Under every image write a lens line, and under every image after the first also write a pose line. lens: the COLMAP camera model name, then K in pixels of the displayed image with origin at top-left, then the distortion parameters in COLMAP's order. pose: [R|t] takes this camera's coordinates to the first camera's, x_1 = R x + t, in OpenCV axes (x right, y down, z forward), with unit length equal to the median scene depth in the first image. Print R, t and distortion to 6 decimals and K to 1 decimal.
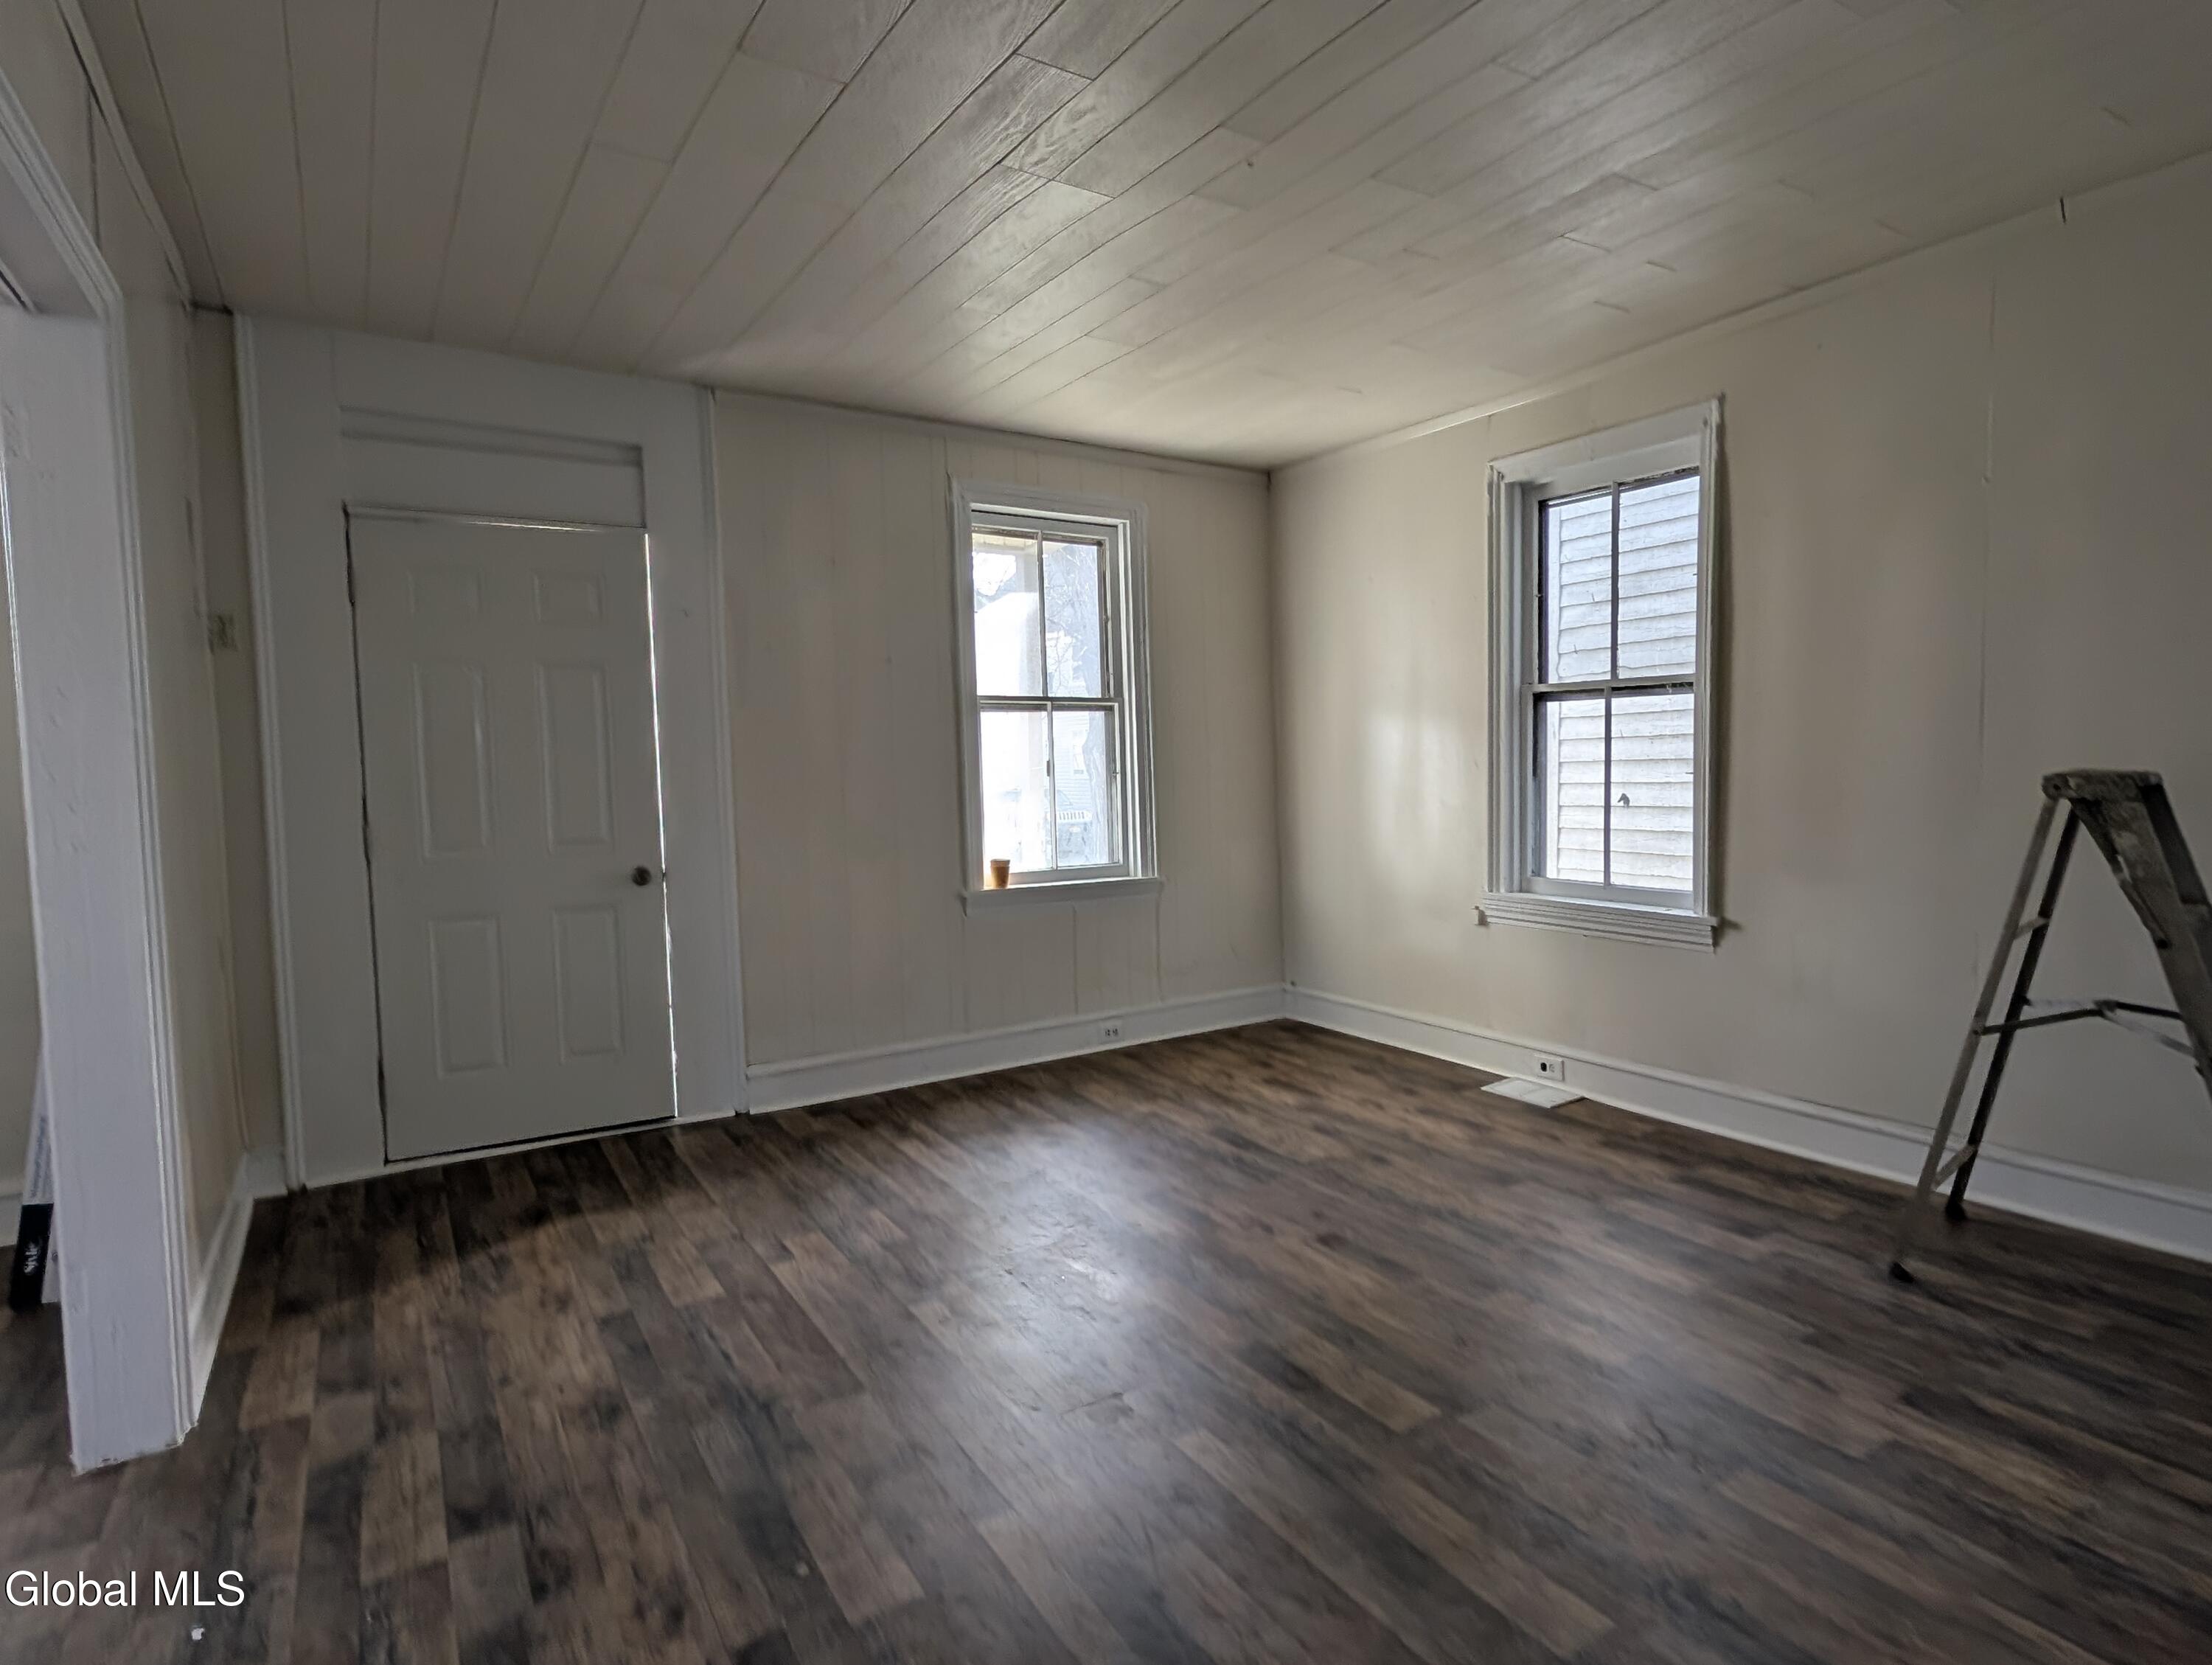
lens RADIAL K [[1186.4, 0, 1121.4], [0, 1186.4, 831.6], [0, 0, 1]] dist [-0.000851, 0.000660]
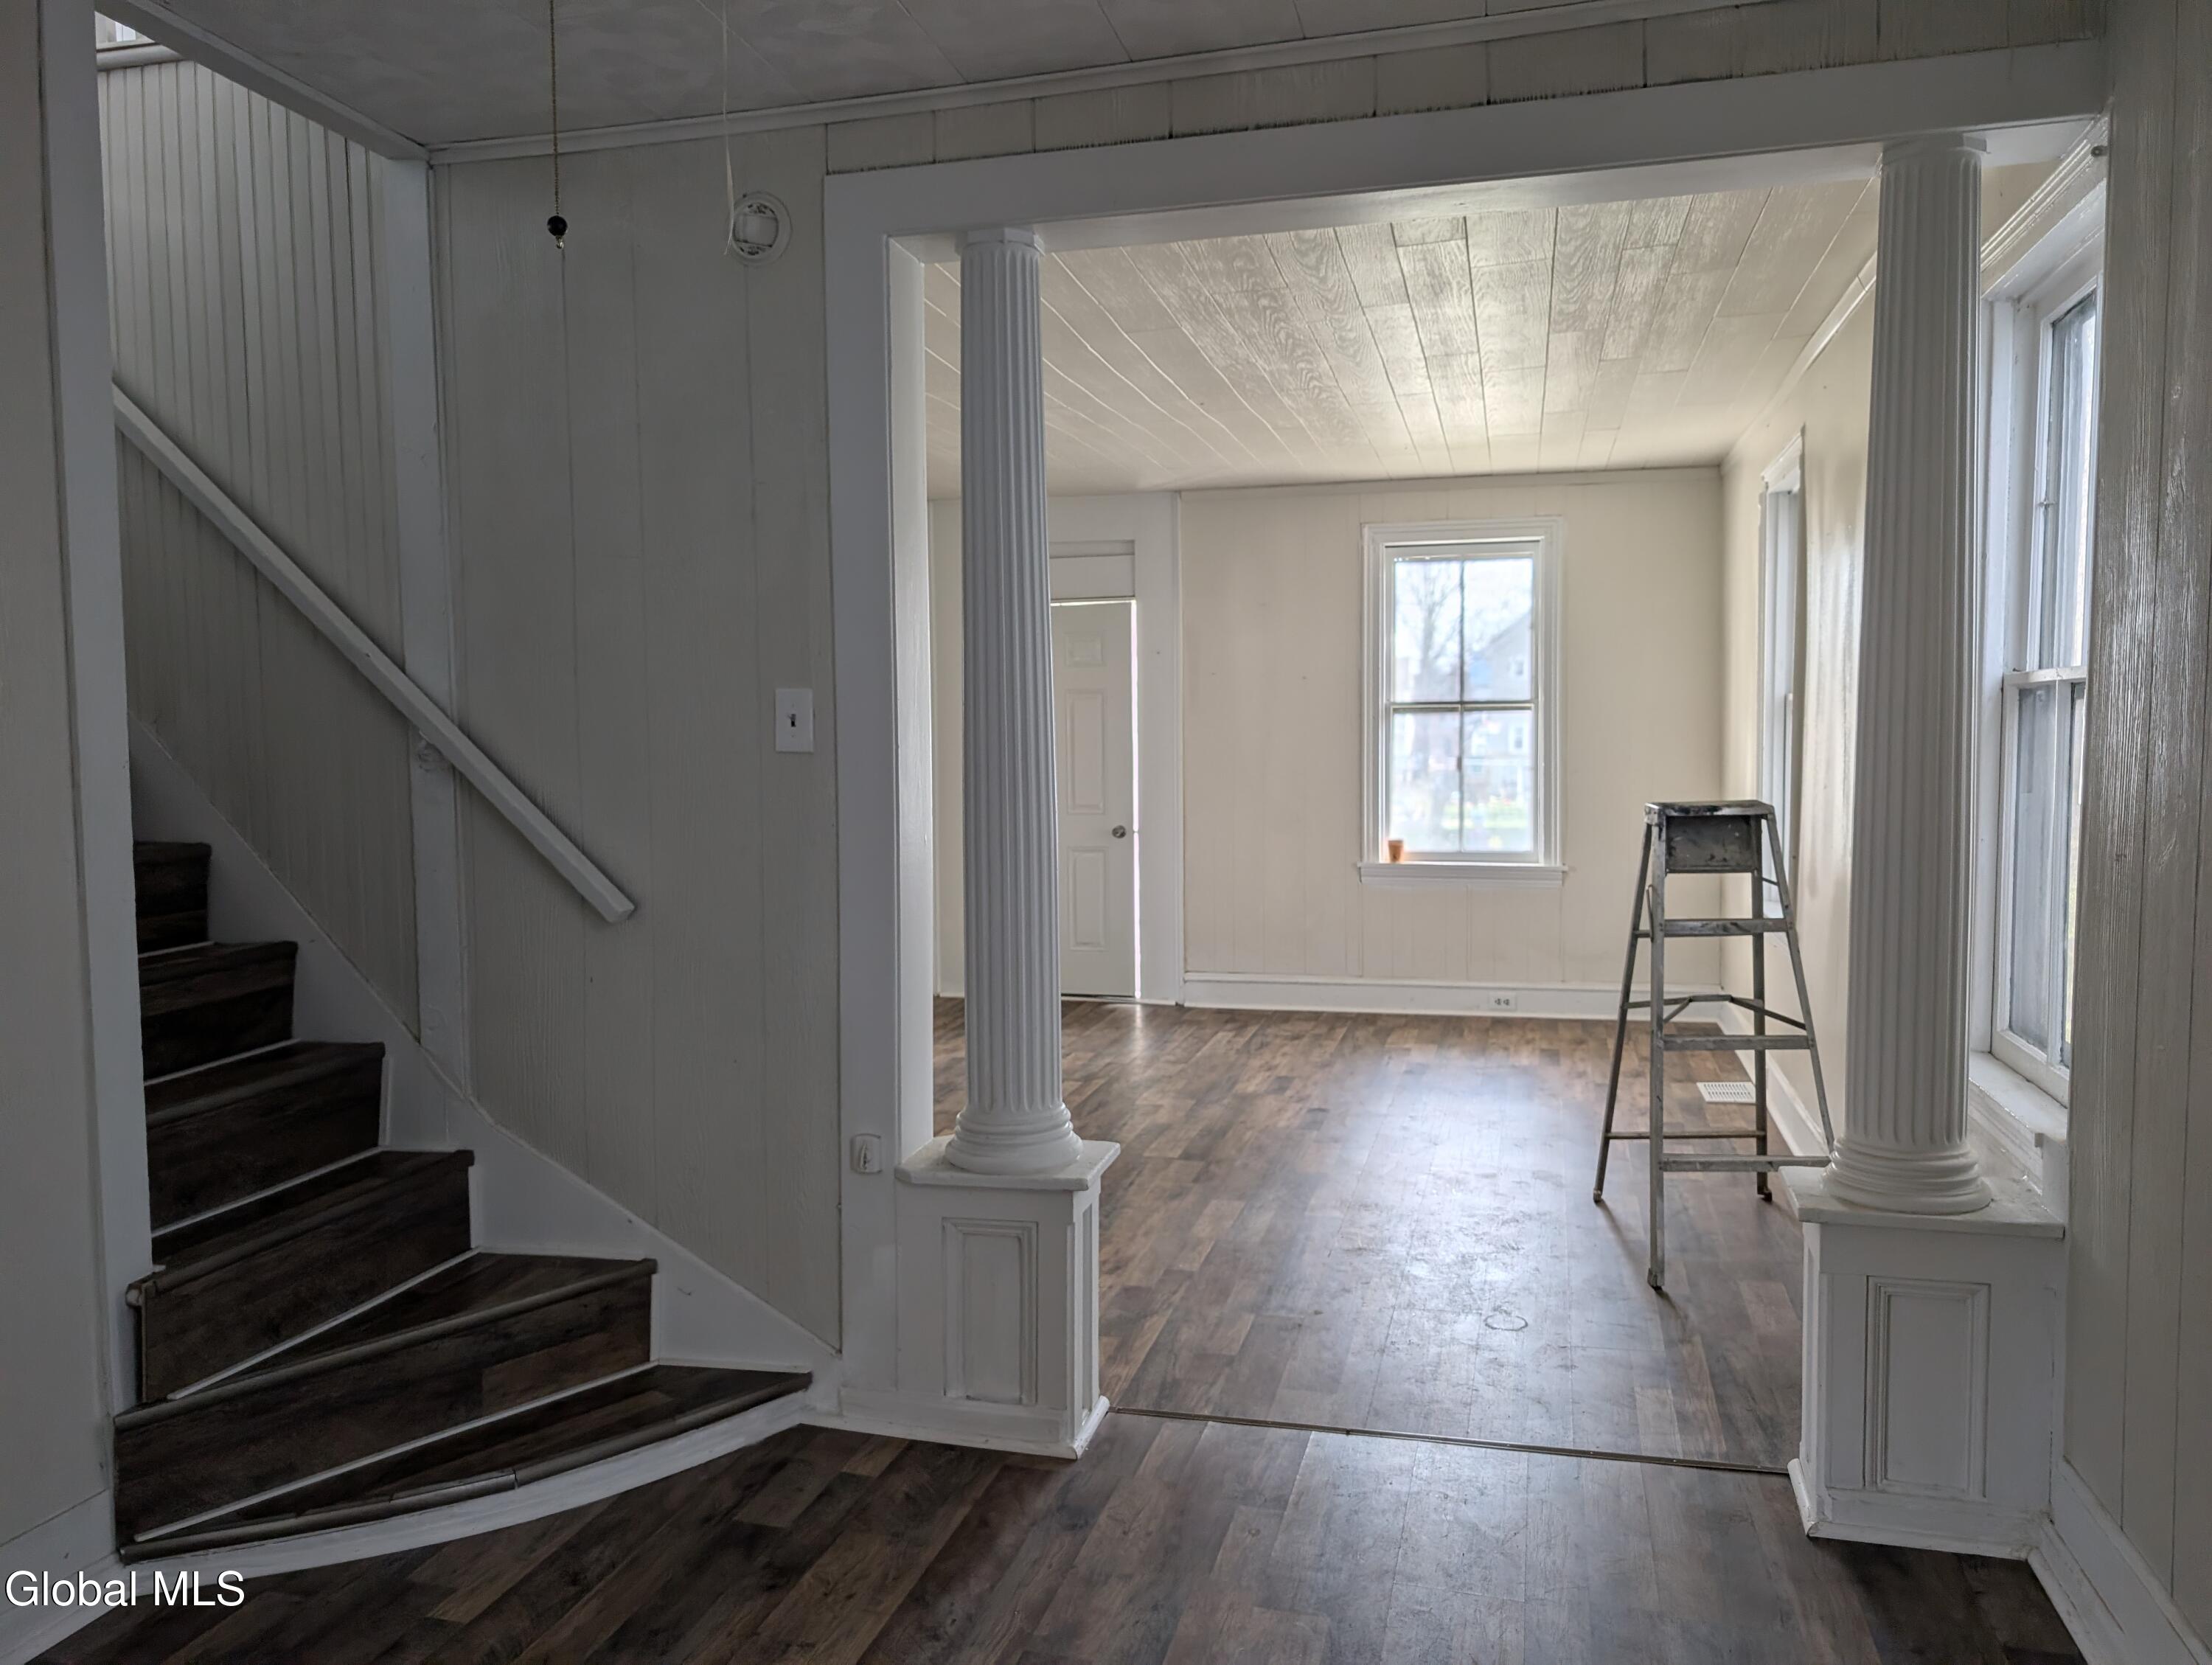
lens RADIAL K [[1539.7, 0, 1099.5], [0, 1539.7, 838.7], [0, 0, 1]] dist [0.003590, 0.000185]
pose [[0.671210, 0.056779, -0.739090, 1.260103], [-0.045972, 0.998331, 0.034944, -0.025470], [0.739840, 0.010523, 0.672700, -0.396119]]
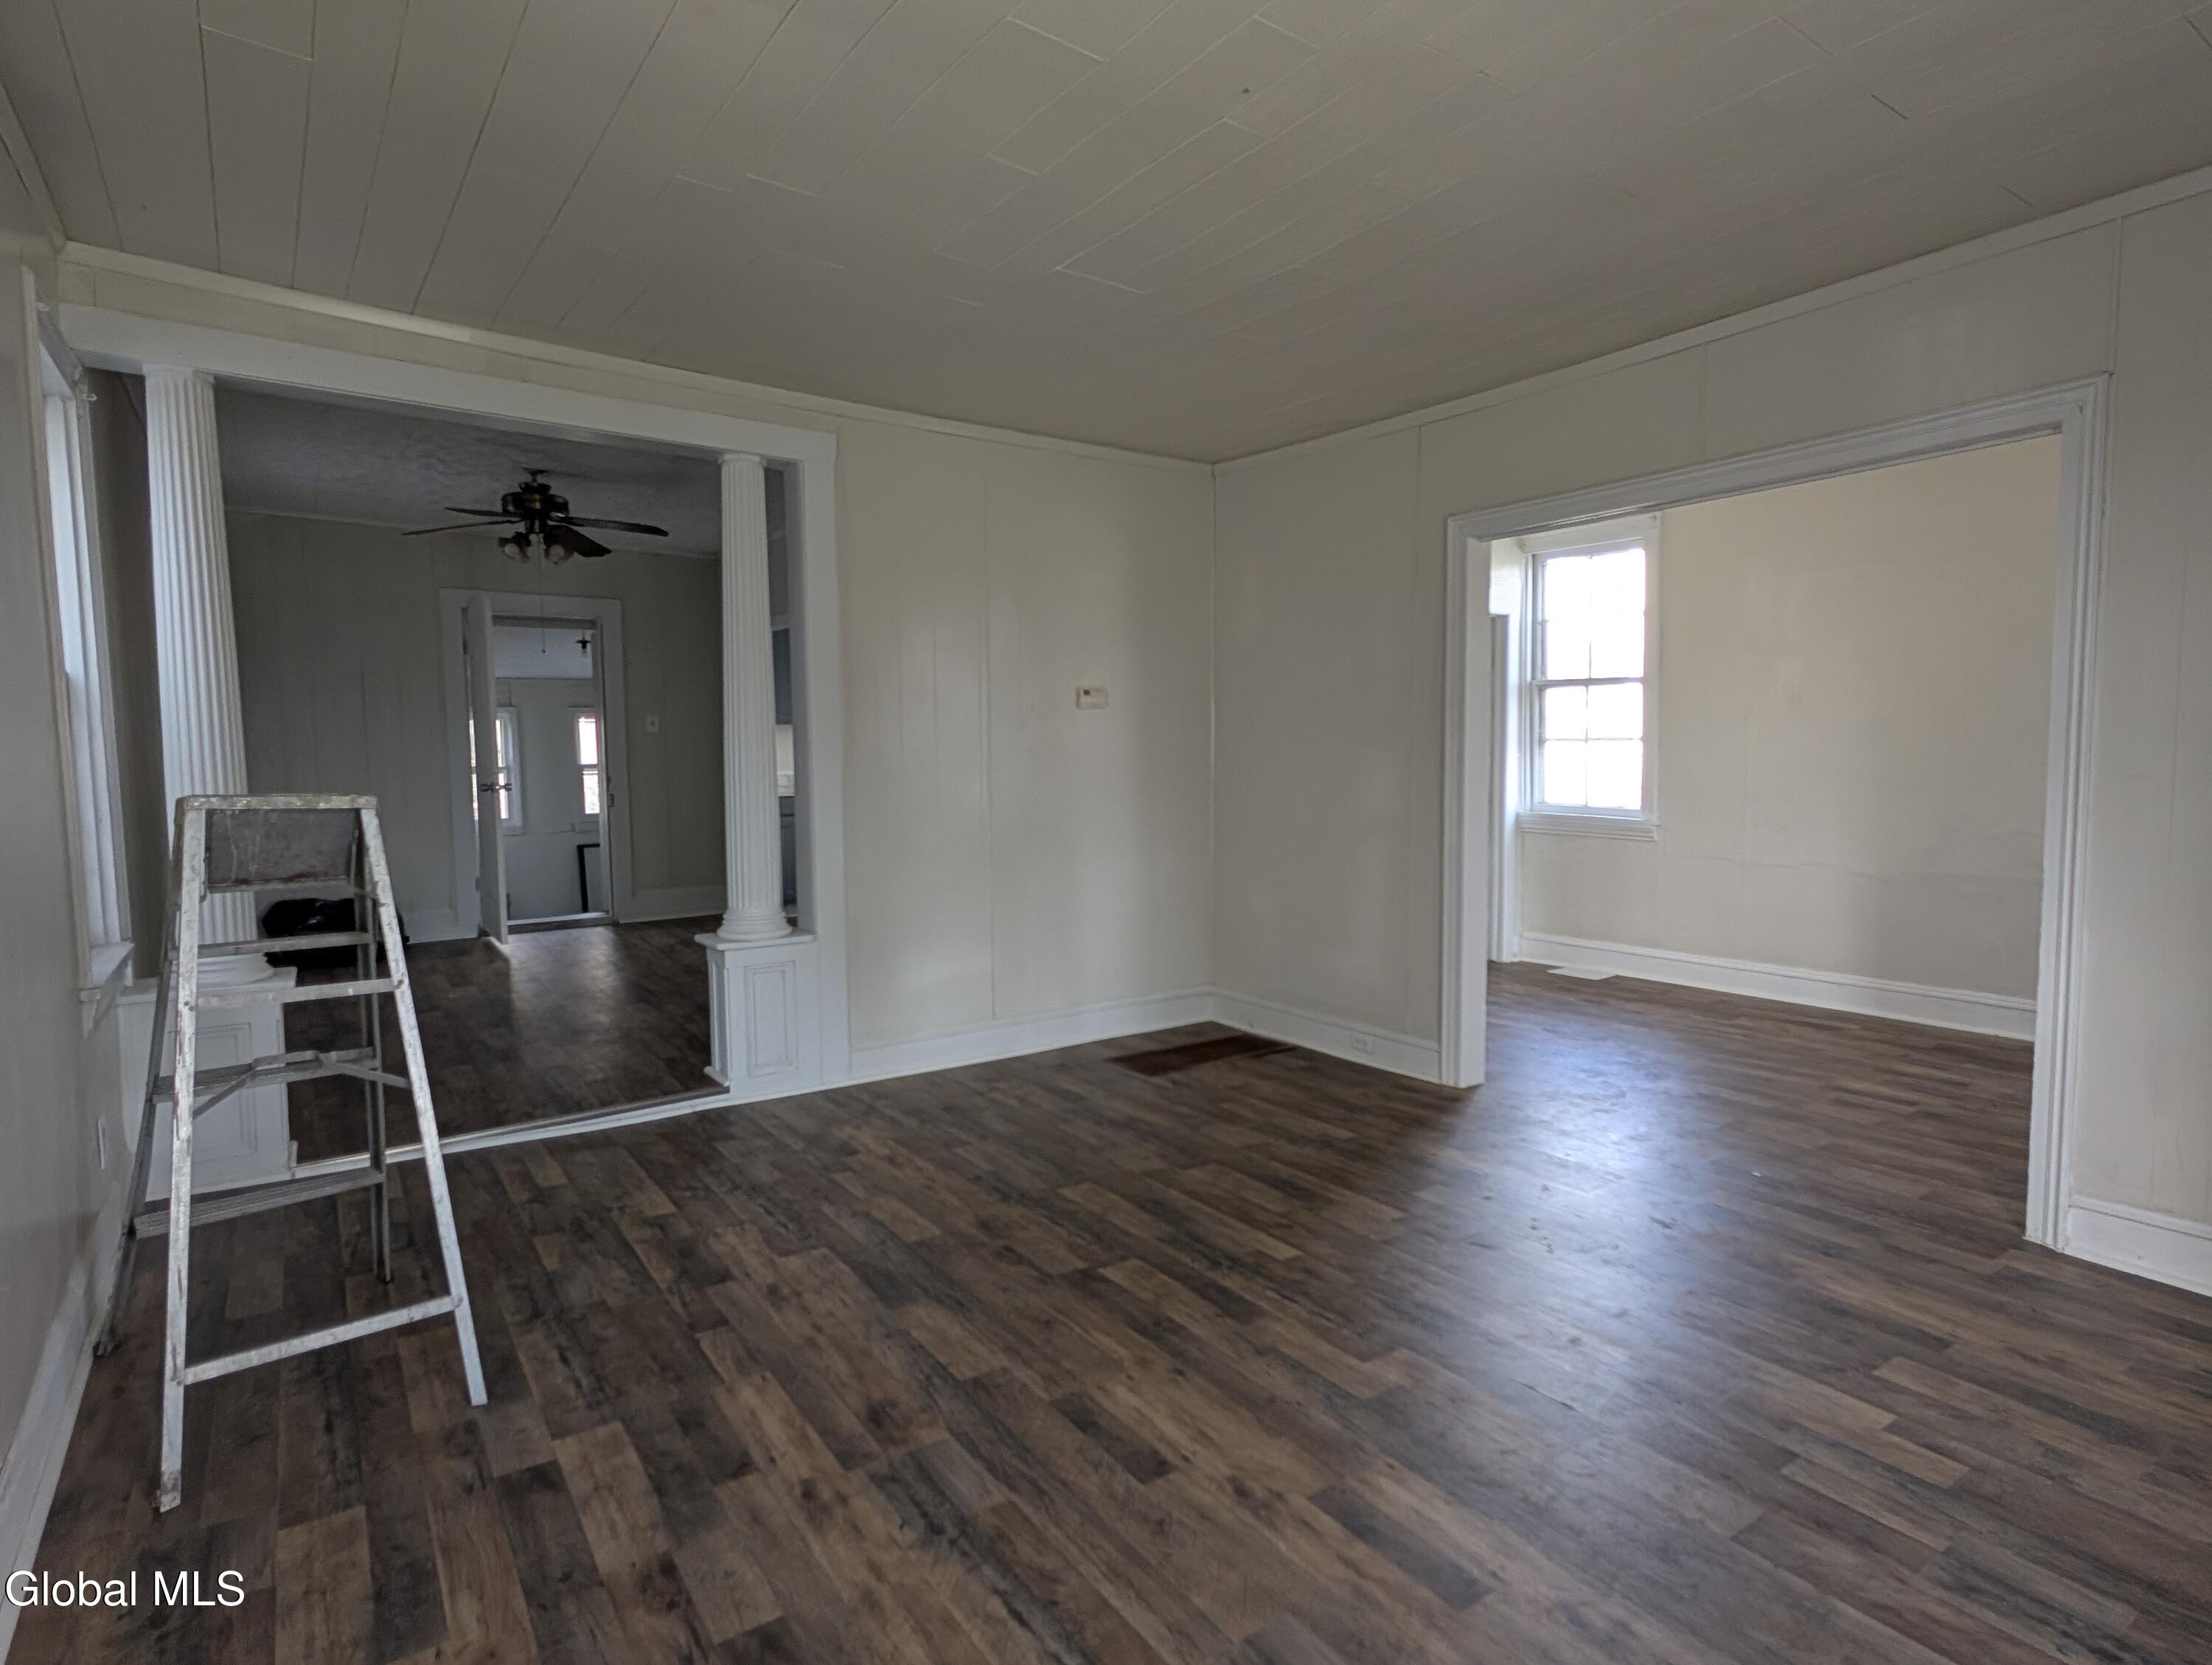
lens RADIAL K [[1186.4, 0, 1121.4], [0, 1186.4, 831.6], [0, 0, 1]] dist [-0.000851, 0.000660]
pose [[-0.998668, 0.025504, -0.044858, 0.203144], [0.019160, 0.990444, 0.136581, -0.106887], [0.047912, 0.135539, -0.989613, 1.545324]]
